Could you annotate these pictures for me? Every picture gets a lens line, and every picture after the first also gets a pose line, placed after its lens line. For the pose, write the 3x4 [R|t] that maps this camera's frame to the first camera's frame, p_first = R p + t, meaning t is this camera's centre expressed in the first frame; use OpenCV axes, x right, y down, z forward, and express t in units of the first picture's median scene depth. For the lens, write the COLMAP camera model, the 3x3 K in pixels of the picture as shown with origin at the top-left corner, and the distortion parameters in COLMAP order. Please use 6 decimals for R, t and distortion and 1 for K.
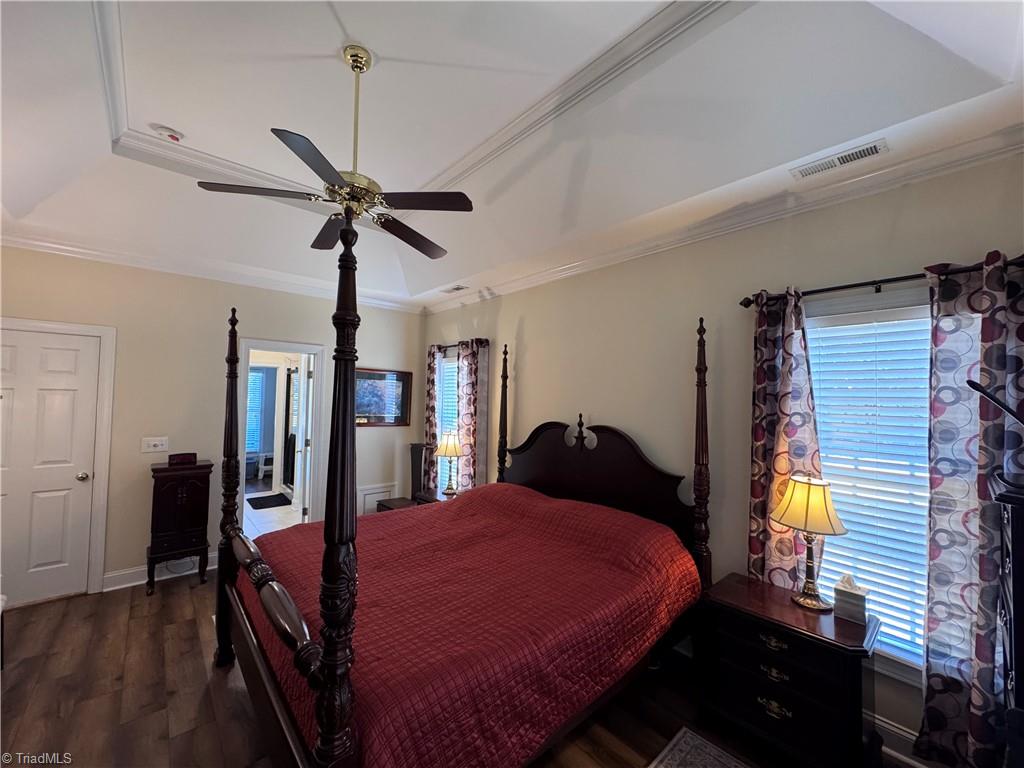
lens RADIAL K [[408.6, 0, 512.0], [0, 408.6, 384.0], [0, 0, 1]] dist [-0.003081, -0.000110]
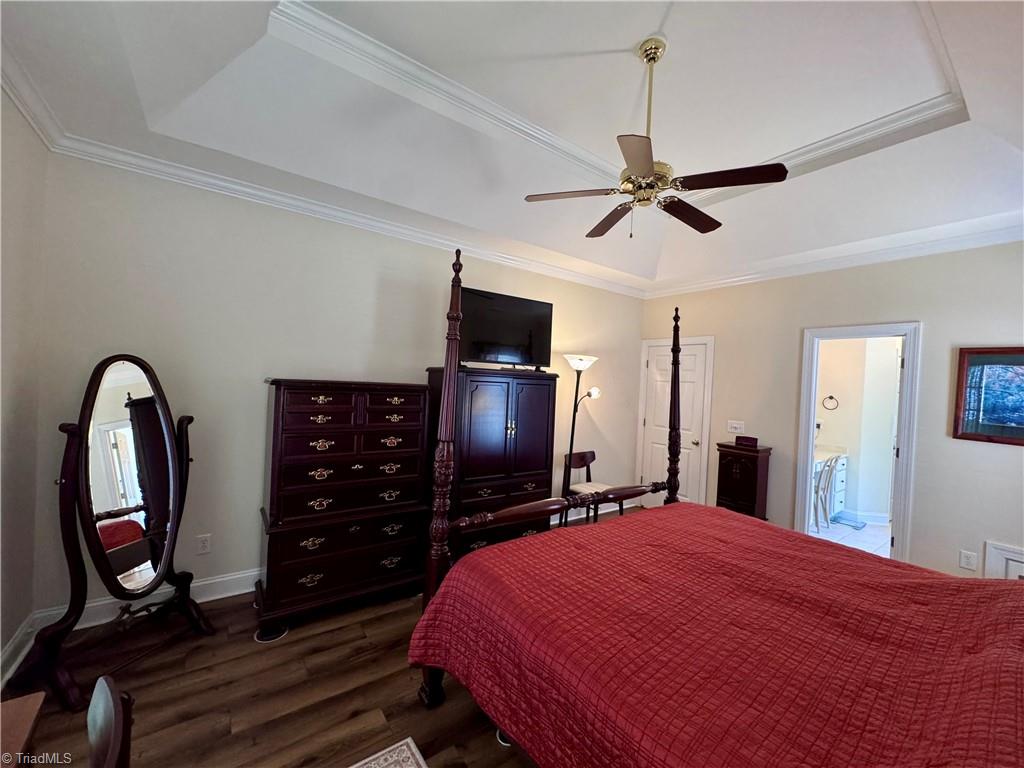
lens RADIAL K [[408.6, 0, 512.0], [0, 408.6, 384.0], [0, 0, 1]] dist [-0.003081, -0.000110]
pose [[-0.106149, -0.017209, -0.994201, 0.541576], [-0.018594, 0.999710, -0.015319, 0.066645], [0.994176, 0.016860, -0.106438, 0.599387]]
